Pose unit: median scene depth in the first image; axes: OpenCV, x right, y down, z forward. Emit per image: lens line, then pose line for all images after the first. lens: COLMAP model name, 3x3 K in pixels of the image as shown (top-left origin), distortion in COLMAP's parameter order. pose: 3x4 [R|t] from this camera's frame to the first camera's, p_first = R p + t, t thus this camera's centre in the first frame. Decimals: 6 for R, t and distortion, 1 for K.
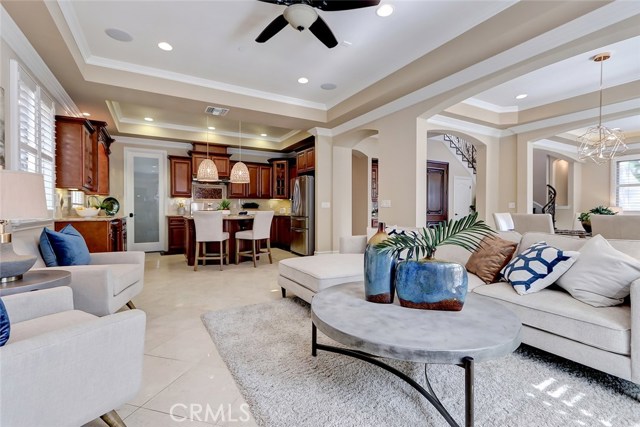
lens RADIAL K [[302.1, 0, 320.0], [0, 302.1, 213.5], [0, 0, 1]] dist [0.002306, 0.000025]
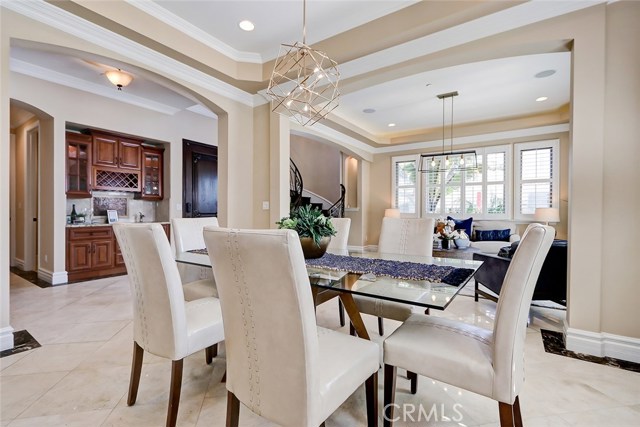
lens RADIAL K [[302.1, 0, 320.0], [0, 302.1, 213.5], [0, 0, 1]] dist [0.002306, 0.000025]
pose [[0.895395, 0.002580, 0.445265, 0.337438], [-0.001981, 0.999996, -0.001812, -0.006106], [-0.445268, 0.000740, 0.895397, 0.250518]]
